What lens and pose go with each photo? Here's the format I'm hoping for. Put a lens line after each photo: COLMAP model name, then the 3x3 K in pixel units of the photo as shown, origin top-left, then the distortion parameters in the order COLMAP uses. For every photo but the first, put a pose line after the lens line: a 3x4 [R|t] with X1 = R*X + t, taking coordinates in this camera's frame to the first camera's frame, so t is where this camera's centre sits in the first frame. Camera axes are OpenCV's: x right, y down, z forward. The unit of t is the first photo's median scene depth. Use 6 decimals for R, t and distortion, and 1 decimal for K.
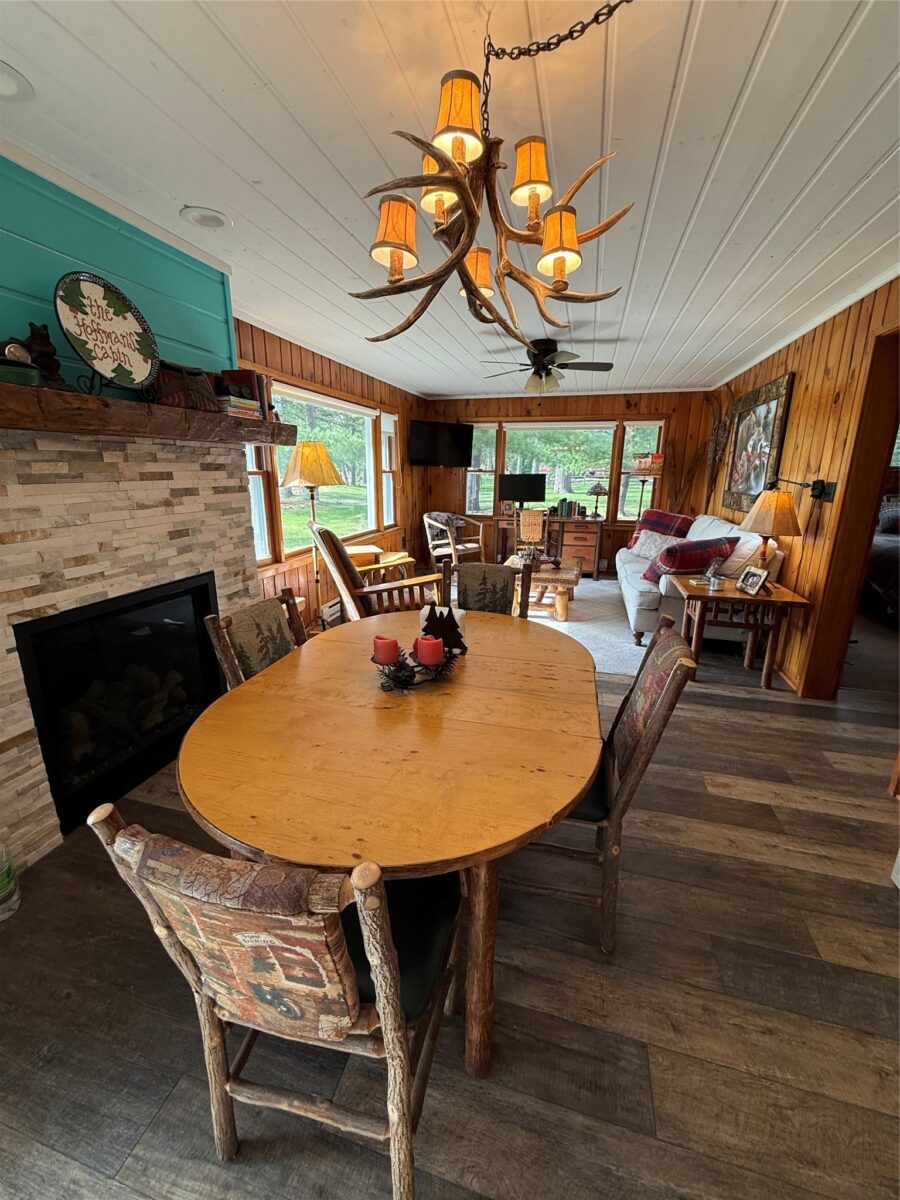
lens RADIAL K [[483.3, 0, 451.5], [0, 483.3, 597.9], [0, 0, 1]] dist [0.001097, -0.000039]
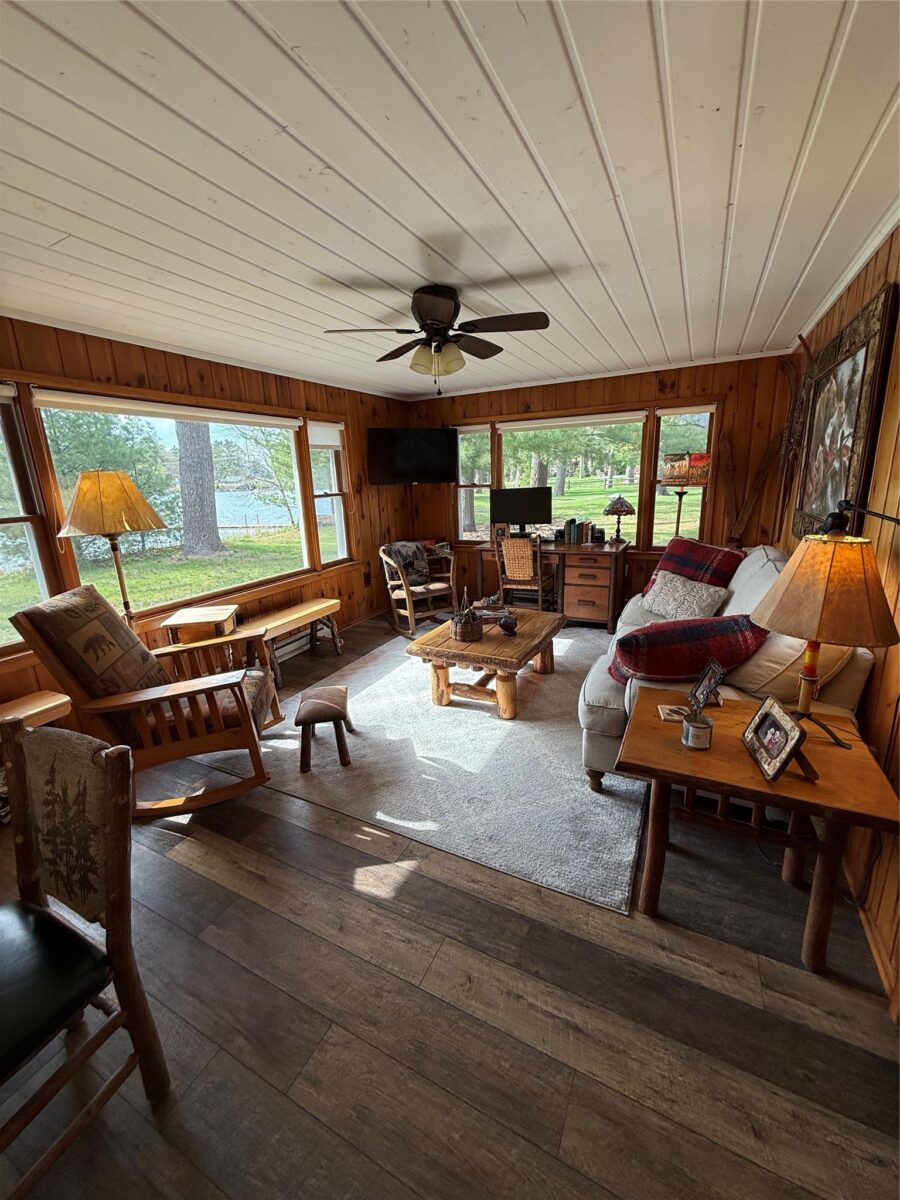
lens RADIAL K [[483.3, 0, 448.4], [0, 483.3, 597.9], [0, 0, 1]] dist [0.001097, -0.000039]
pose [[0.978336, 0.005495, -0.206950, 0.214239], [-0.007646, 0.999925, -0.009596, -0.082019], [0.206881, 0.010971, 0.978305, 0.252129]]
